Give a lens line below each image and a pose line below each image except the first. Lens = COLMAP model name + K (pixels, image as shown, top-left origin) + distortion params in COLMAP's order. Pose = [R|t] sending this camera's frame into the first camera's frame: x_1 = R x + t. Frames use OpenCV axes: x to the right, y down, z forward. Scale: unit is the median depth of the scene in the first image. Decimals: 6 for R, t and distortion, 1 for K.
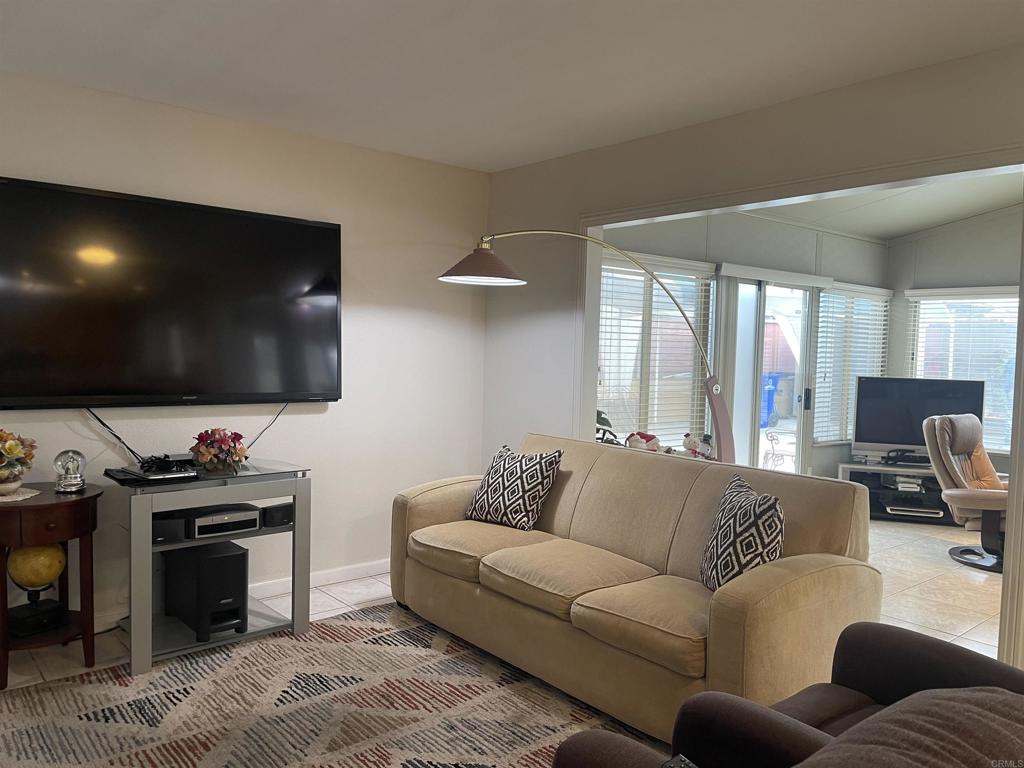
lens RADIAL K [[768.1, 0, 514.3], [0, 768.1, 383.9], [0, 0, 1]] dist [0.024897, 0.005434]
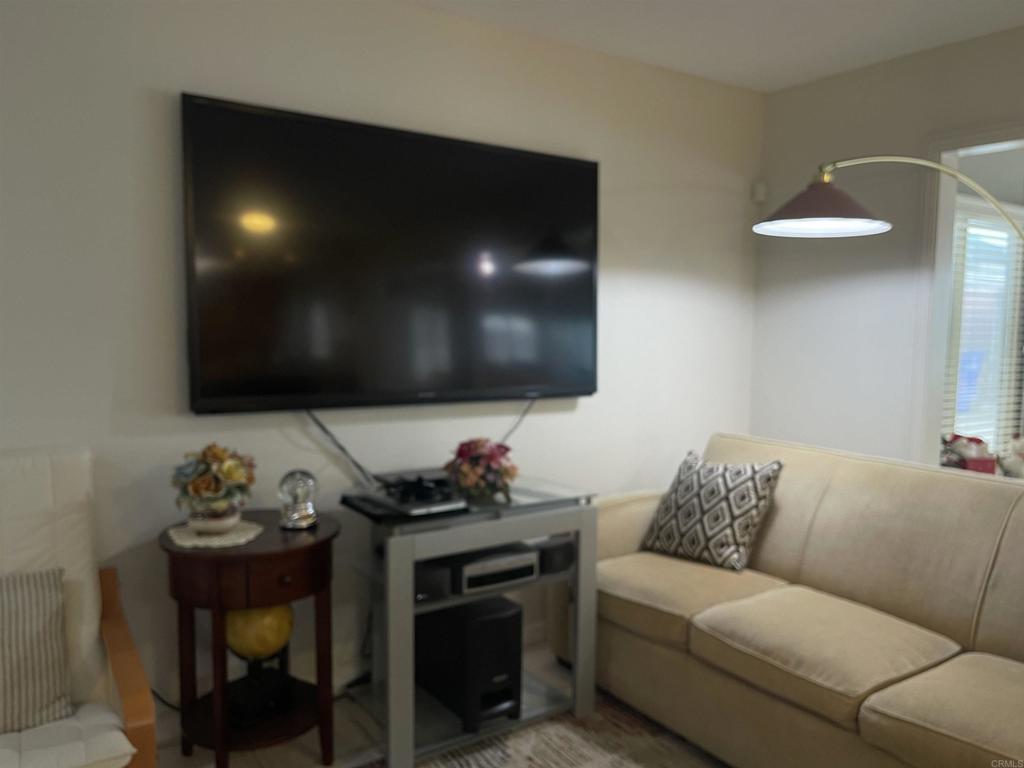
lens RADIAL K [[768.1, 0, 508.3], [0, 768.1, 386.3], [0, 0, 1]] dist [0.024897, 0.005434]
pose [[0.994164, -0.003679, -0.107814, -0.288961], [0.007233, 0.999443, 0.032589, -0.015603], [0.107634, -0.033179, 0.993637, 0.294655]]
